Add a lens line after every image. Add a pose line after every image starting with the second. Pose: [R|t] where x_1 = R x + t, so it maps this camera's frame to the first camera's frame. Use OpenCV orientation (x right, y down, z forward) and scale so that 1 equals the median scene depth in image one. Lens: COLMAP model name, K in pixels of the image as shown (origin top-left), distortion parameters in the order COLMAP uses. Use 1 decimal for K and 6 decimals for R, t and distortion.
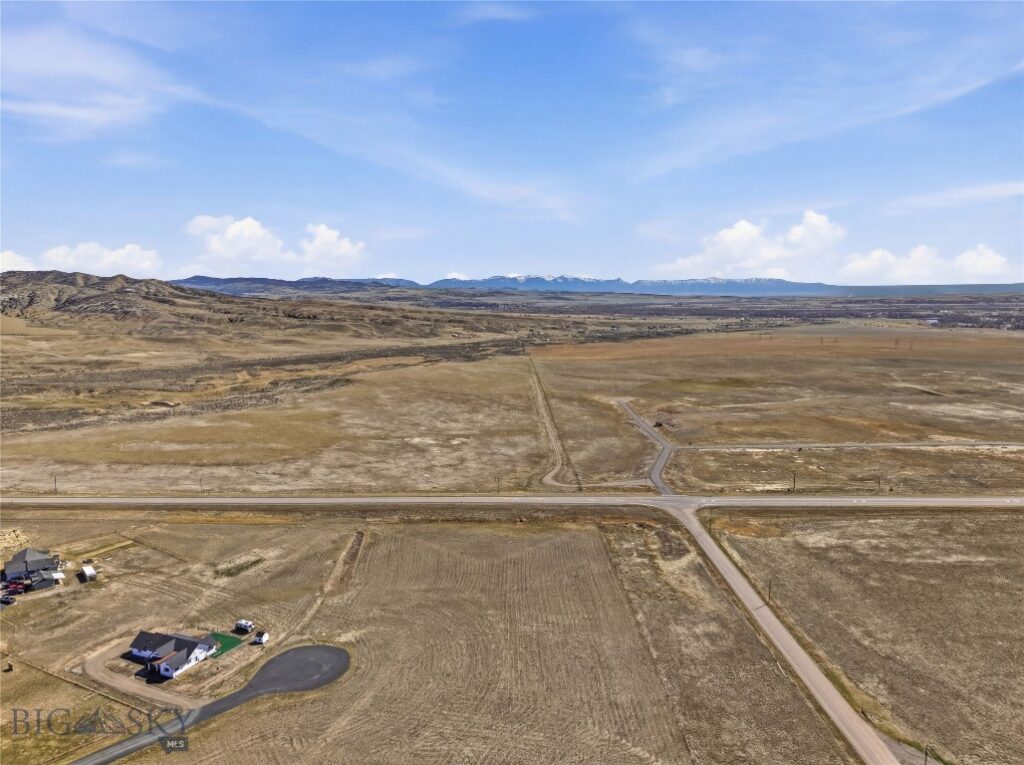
lens RADIAL K [[683.1, 0, 512.0], [0, 683.1, 382.5], [0, 0, 1]] dist [0.021139, -0.022187]
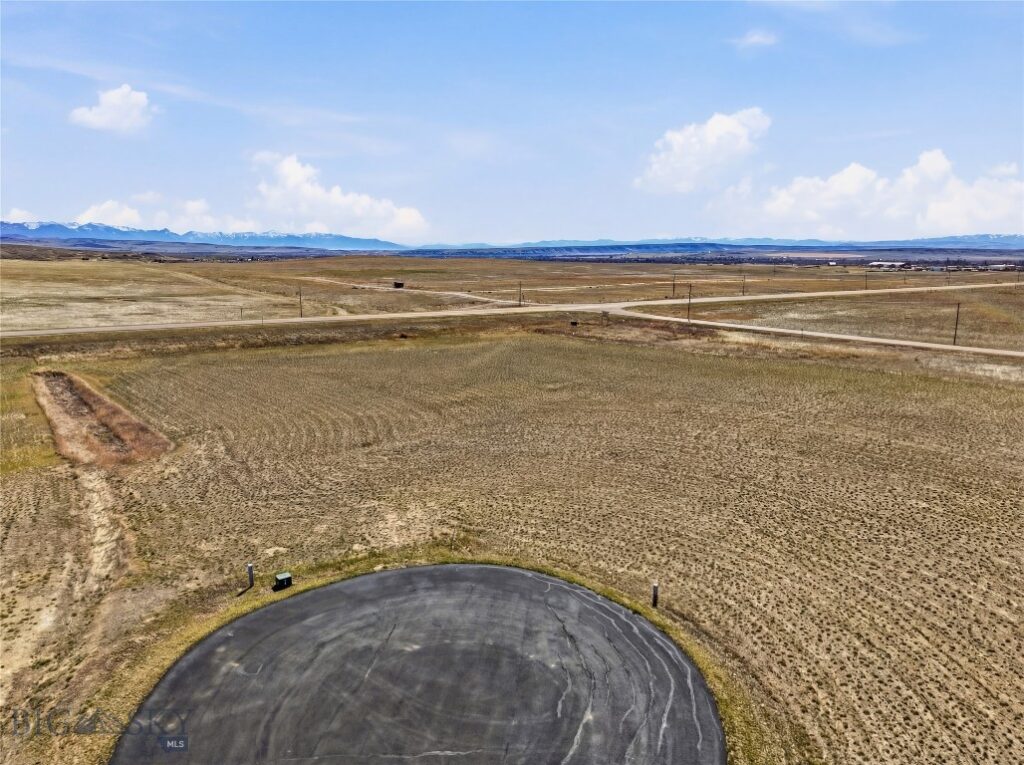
lens RADIAL K [[683.1, 0, 512.0], [0, 683.1, 382.5], [0, 0, 1]] dist [0.021139, -0.022187]
pose [[0.817100, -0.101248, 0.567535, -0.270225], [0.064805, 0.994349, 0.084089, 0.246306], [-0.572842, -0.031930, 0.819044, 0.640236]]
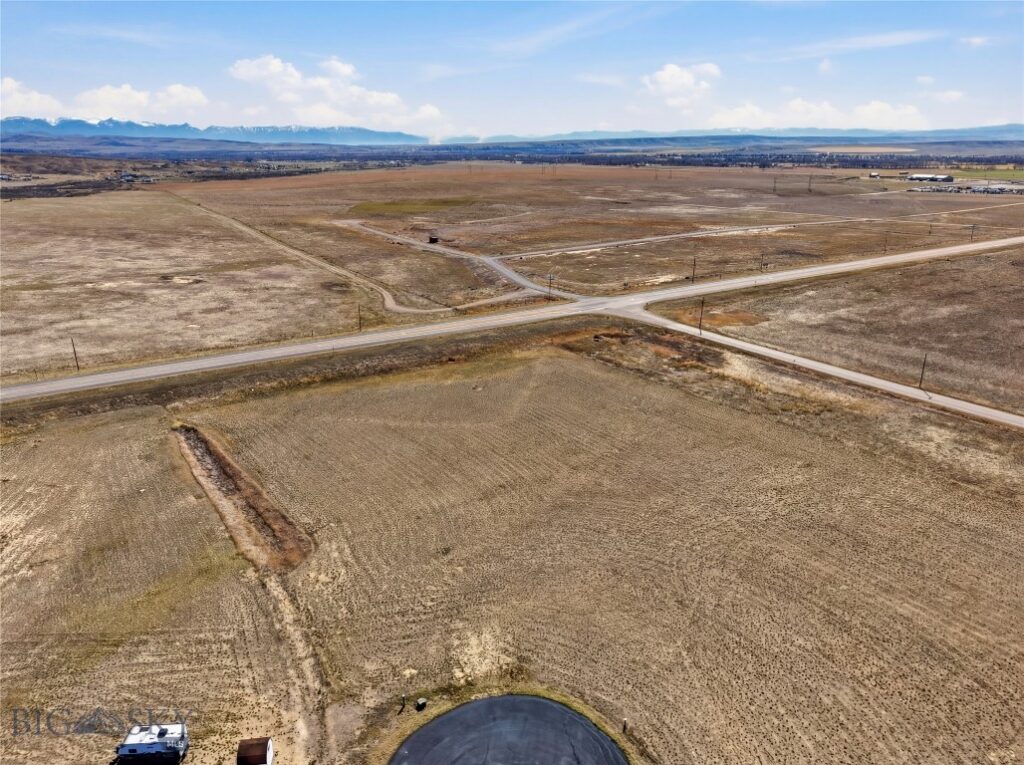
lens RADIAL K [[683.1, 0, 512.0], [0, 683.1, 382.5], [0, 0, 1]] dist [0.021139, -0.022187]
pose [[0.839635, -0.177280, 0.513405, -0.319836], [0.068042, 0.972119, 0.224397, 0.109774], [-0.538872, -0.153479, 0.828288, 0.560920]]
